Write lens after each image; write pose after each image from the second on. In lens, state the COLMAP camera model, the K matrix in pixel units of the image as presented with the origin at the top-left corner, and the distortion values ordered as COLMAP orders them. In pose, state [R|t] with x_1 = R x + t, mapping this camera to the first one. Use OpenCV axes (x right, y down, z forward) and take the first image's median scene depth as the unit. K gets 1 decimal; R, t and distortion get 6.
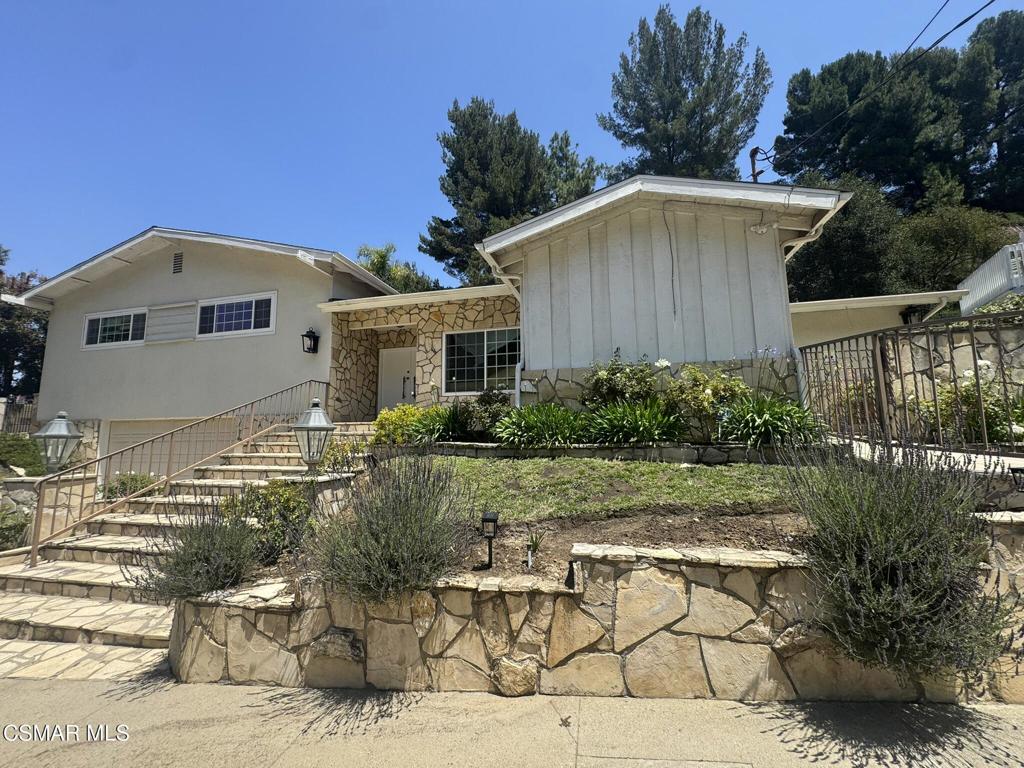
lens RADIAL K [[408.7, 0, 513.0], [0, 408.7, 381.6], [0, 0, 1]] dist [-0.004094, 0.000375]
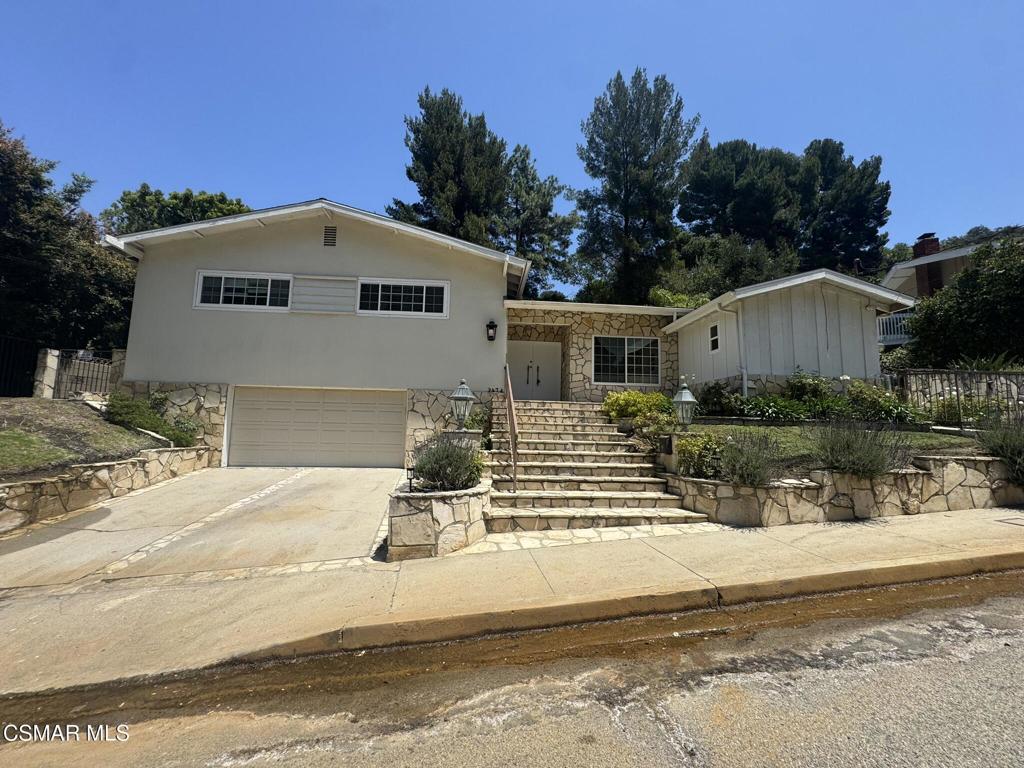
lens RADIAL K [[408.7, 0, 512.2], [0, 408.7, 382.9], [0, 0, 1]] dist [-0.004094, 0.000375]
pose [[0.947968, 0.069032, 0.310793, -0.744925], [-0.075264, 0.997131, 0.008091, 0.035718], [-0.309342, -0.031062, 0.950443, -0.131699]]
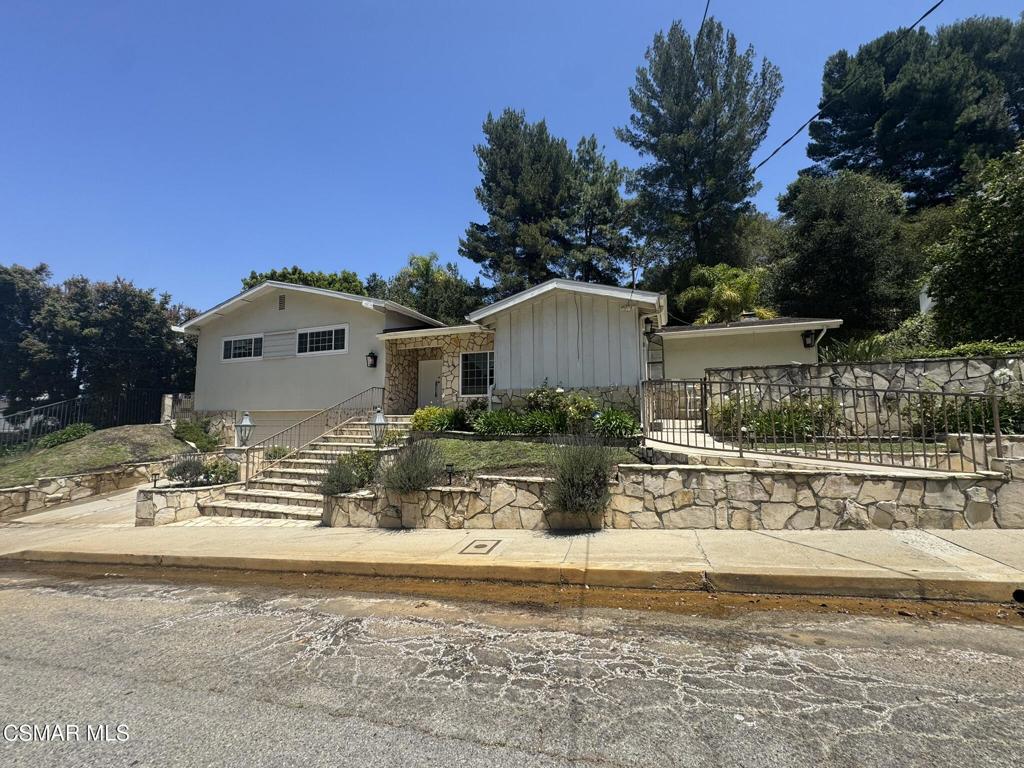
lens RADIAL K [[408.7, 0, 513.4], [0, 408.7, 382.0], [0, 0, 1]] dist [-0.004094, 0.000375]
pose [[0.993372, -0.002024, -0.114924, 0.168558], [0.007093, 0.999019, 0.043716, -0.074197], [0.114723, -0.044241, 0.992412, -0.380008]]
